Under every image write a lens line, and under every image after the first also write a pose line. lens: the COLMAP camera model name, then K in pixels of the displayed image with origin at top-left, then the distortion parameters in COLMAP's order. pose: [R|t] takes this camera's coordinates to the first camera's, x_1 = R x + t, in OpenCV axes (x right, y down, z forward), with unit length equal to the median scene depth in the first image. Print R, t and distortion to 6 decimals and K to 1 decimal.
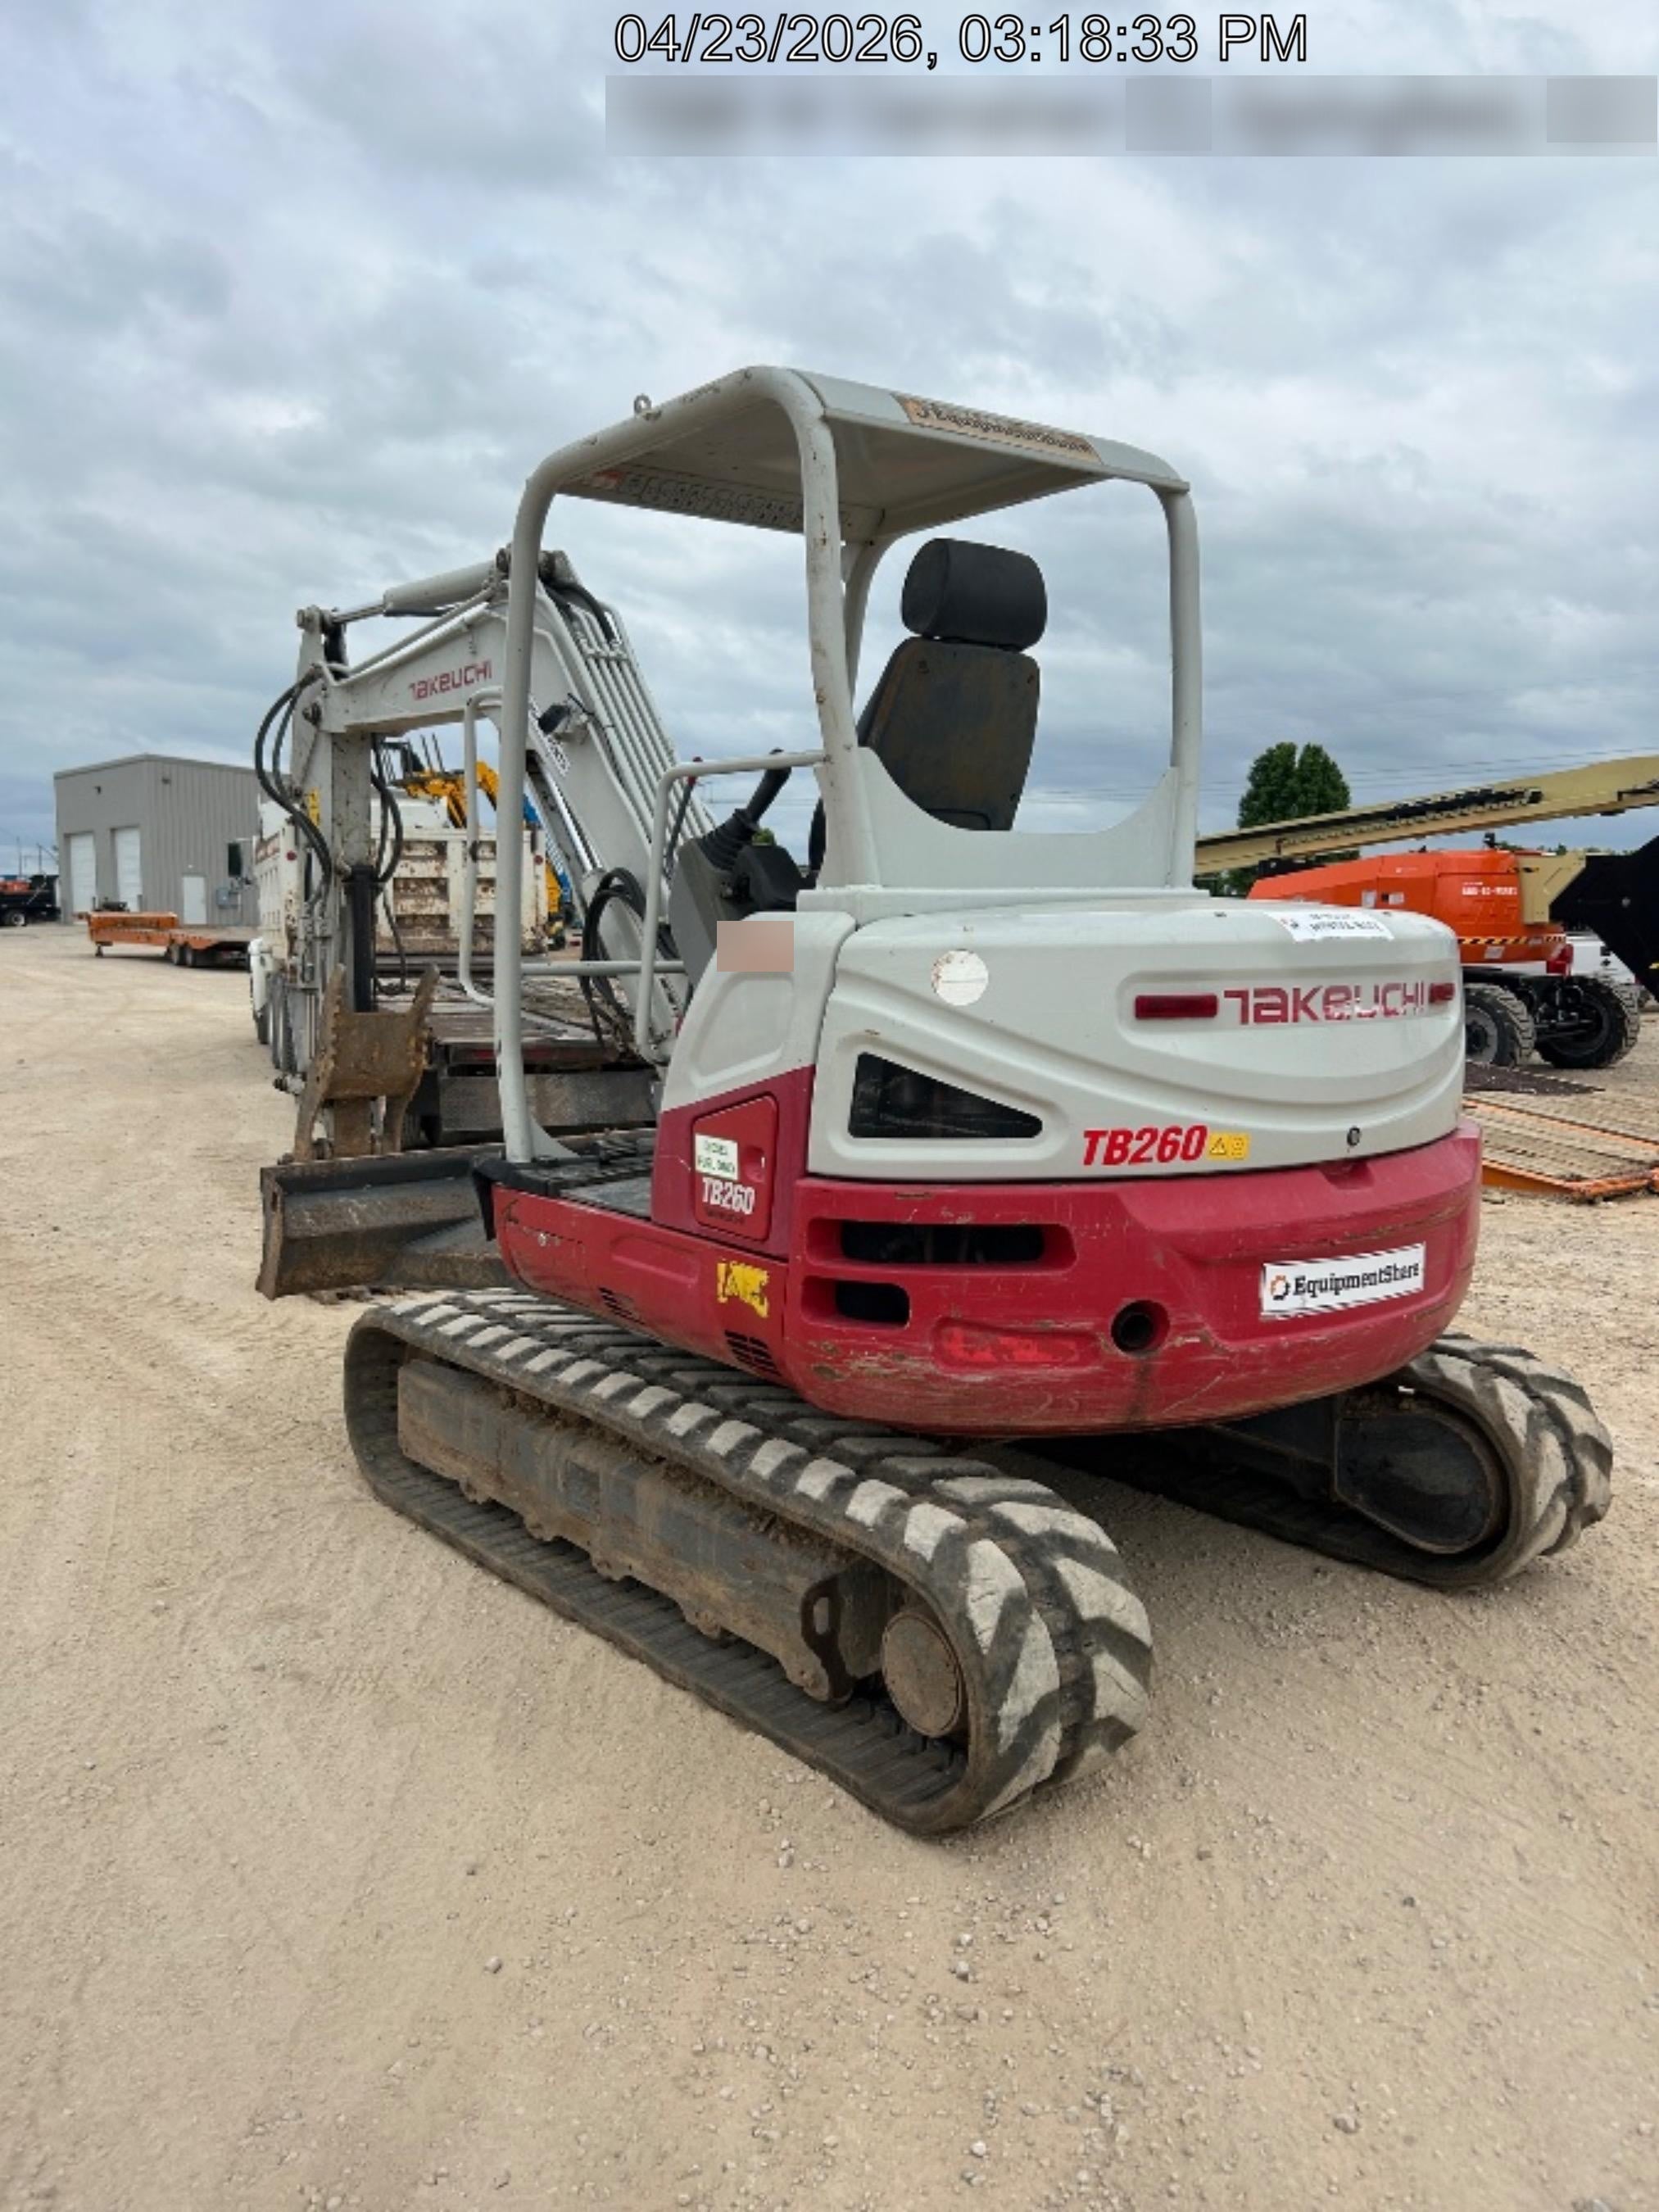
lens RADIAL K [[1592.9, 0, 829.5], [0, 1592.9, 1106.0], [0, 0, 1]] dist [0.082648, -0.000965]
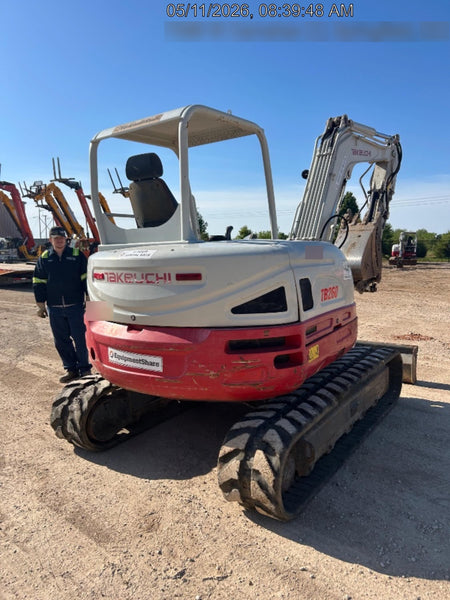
lens RADIAL K [[450.9, 0, 225.0], [0, 450.9, 300.0], [0, 0, 1]] dist [0.057646, -0.003337]
pose [[0.321226, 0.115456, -0.939938, 1.324946], [-0.060955, 0.993003, 0.101142, -0.130912], [0.945039, 0.024805, 0.326015, 0.903799]]
